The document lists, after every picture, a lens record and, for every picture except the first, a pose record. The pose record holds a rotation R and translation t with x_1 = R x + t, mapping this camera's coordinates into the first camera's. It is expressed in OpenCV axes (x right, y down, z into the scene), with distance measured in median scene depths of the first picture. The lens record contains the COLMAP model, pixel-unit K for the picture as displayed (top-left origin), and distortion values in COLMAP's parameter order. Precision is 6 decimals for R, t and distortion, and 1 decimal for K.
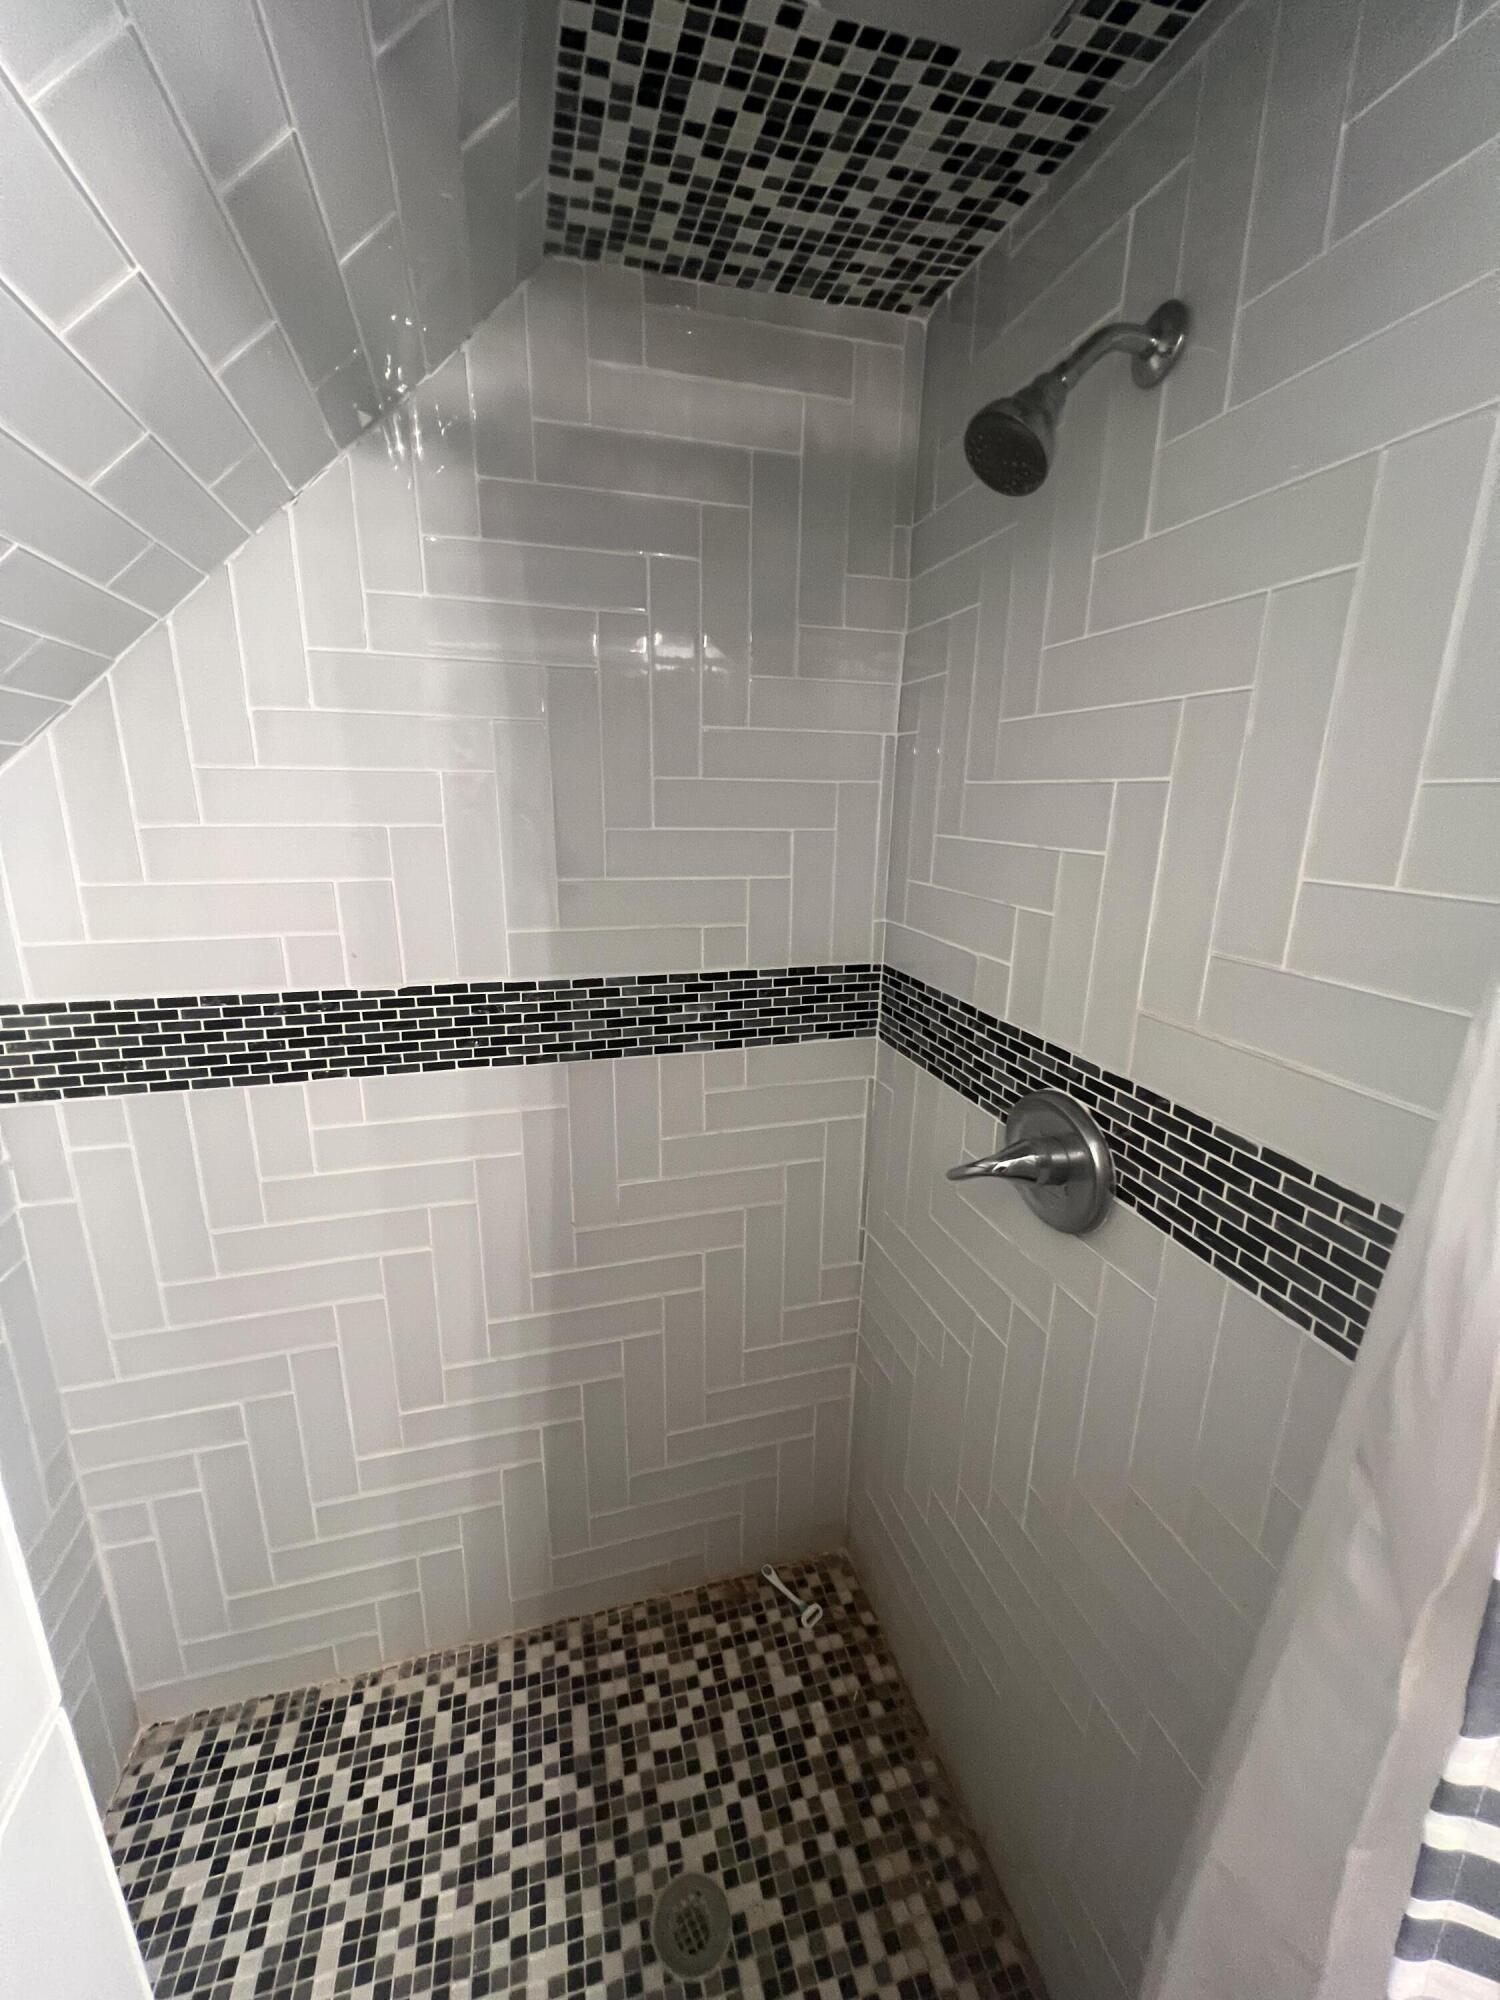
lens RADIAL K [[794.5, 0, 745.4], [0, 794.5, 1004.1], [0, 0, 1]] dist [-0.000223, 0.000557]
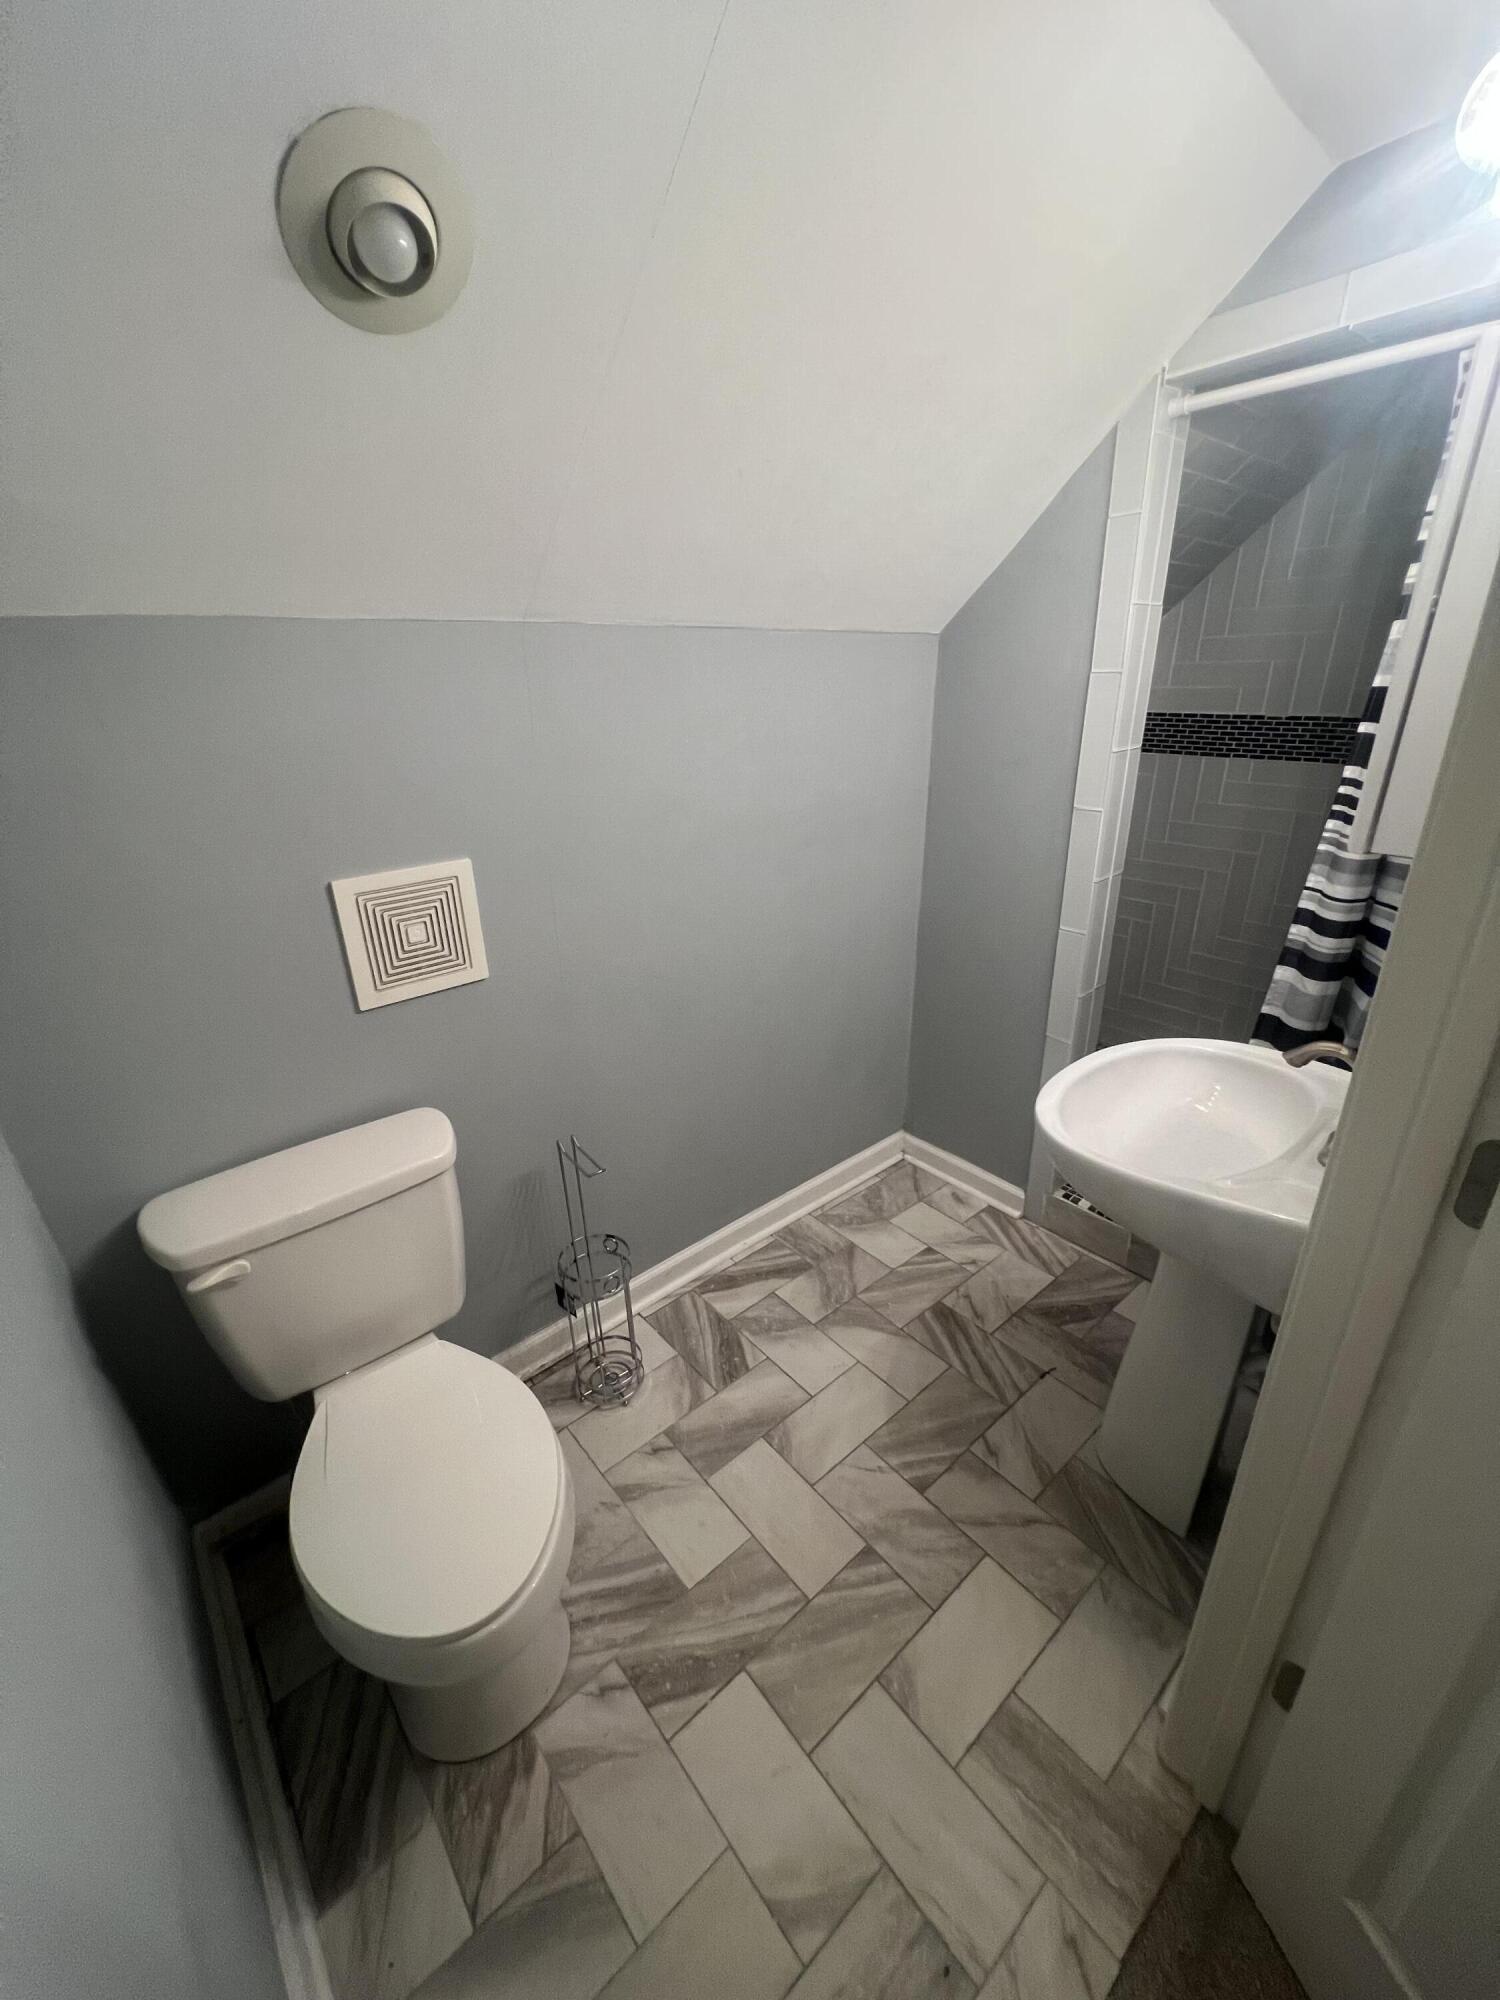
lens RADIAL K [[794.5, 0, 750.2], [0, 794.5, 1002.6], [0, 0, 1]] dist [-0.000223, 0.000557]
pose [[0.411387, 0.328142, -0.850343, 1.129489], [-0.205980, 0.942281, 0.263969, 0.478274], [0.887881, 0.066560, 0.455232, -1.295536]]
